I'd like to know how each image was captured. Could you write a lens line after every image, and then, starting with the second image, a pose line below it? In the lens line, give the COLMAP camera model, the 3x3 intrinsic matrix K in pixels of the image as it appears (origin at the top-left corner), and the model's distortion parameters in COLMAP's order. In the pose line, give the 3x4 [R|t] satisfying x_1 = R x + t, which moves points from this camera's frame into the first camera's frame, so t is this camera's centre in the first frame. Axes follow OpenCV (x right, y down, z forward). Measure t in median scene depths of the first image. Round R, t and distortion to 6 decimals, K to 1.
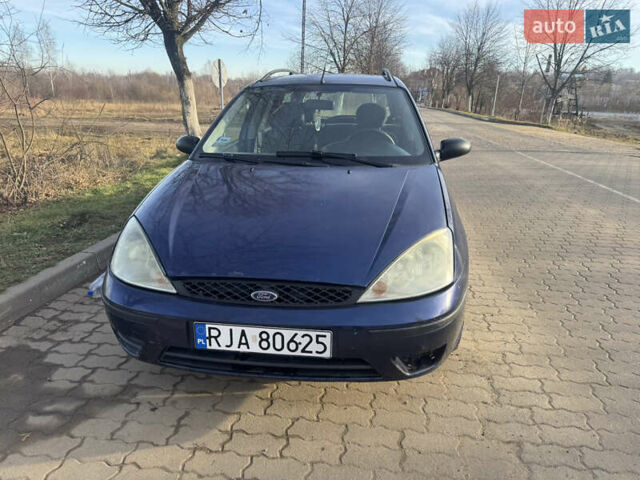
lens RADIAL K [[453.7, 0, 318.1], [0, 453.7, 242.3], [0, 0, 1]] dist [0.050699, -0.066725]
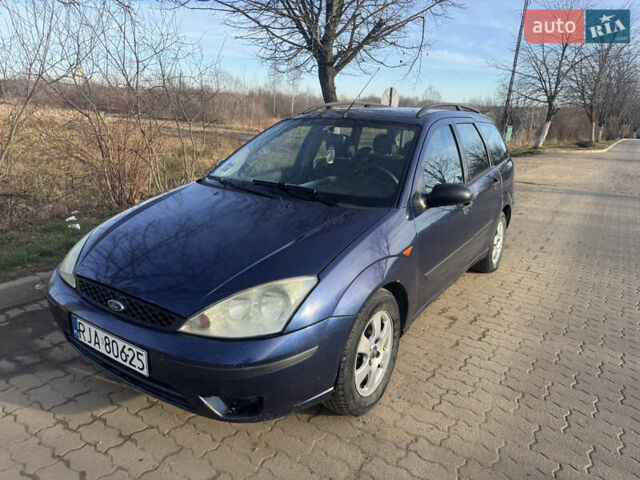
lens RADIAL K [[450.8, 0, 320.0], [0, 450.8, 240.0], [0, 0, 1]] dist [0.002408, -0.006039]
pose [[0.895308, 0.148339, -0.420022, 0.728745], [-0.169481, 0.985445, -0.013232, -0.104831], [0.411946, 0.083032, 0.907418, 0.176938]]
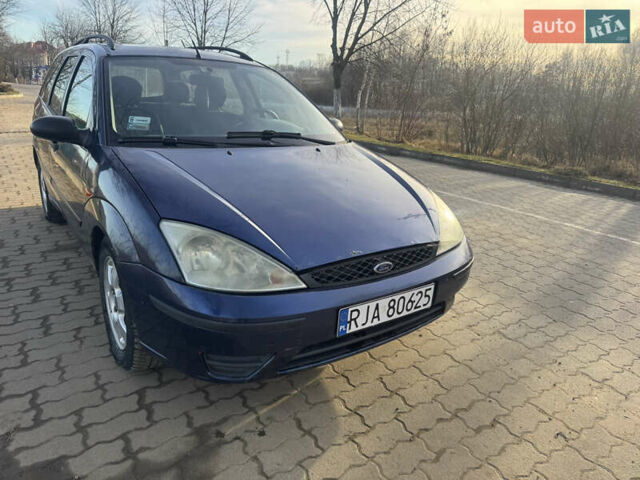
lens RADIAL K [[452.3, 0, 320.0], [0, 452.3, 240.0], [0, 0, 1]] dist [0.063829, -0.069252]
pose [[0.732639, -0.179923, 0.656406, -0.850544], [0.161202, 0.982857, 0.089481, -0.057744], [-0.661252, 0.040256, 0.749083, 0.292617]]
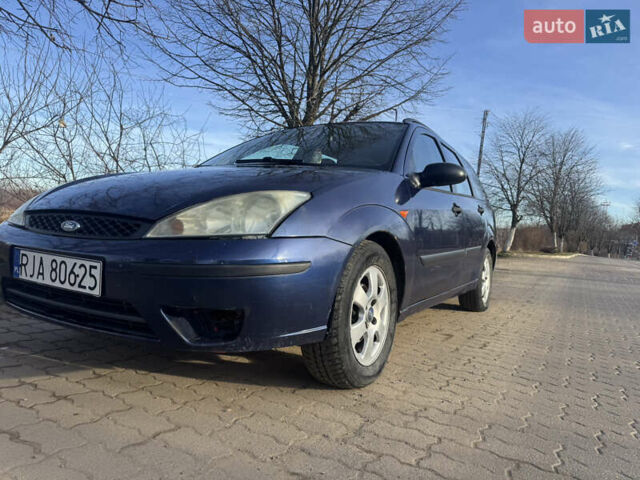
lens RADIAL K [[452.8, 0, 320.8], [0, 452.8, 245.5], [0, 0, 1]] dist [-0.002184, -0.001726]
pose [[0.918315, 0.065860, -0.390333, 0.687905], [-0.177254, 0.950095, -0.256710, 0.288428], [0.353947, 0.304929, 0.884161, 0.343489]]
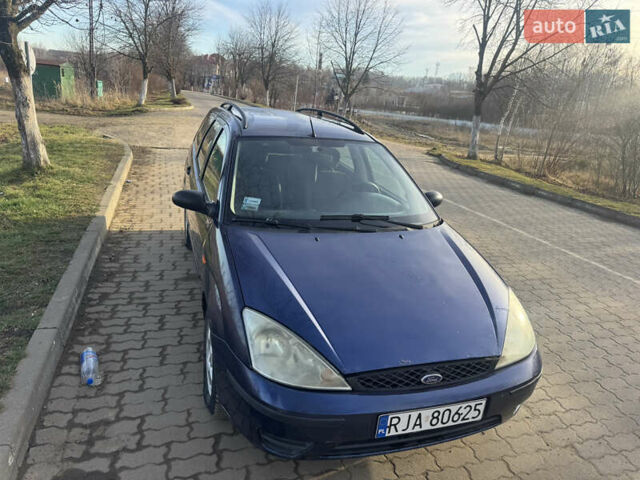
lens RADIAL K [[453.7, 0, 318.1], [0, 453.7, 242.3], [0, 0, 1]] dist [0.050699, -0.066725]
pose [[0.901221, -0.070189, 0.427638, -0.777997], [0.057704, 0.997445, 0.042105, -0.262552], [-0.429501, -0.013269, 0.902969, 0.106806]]
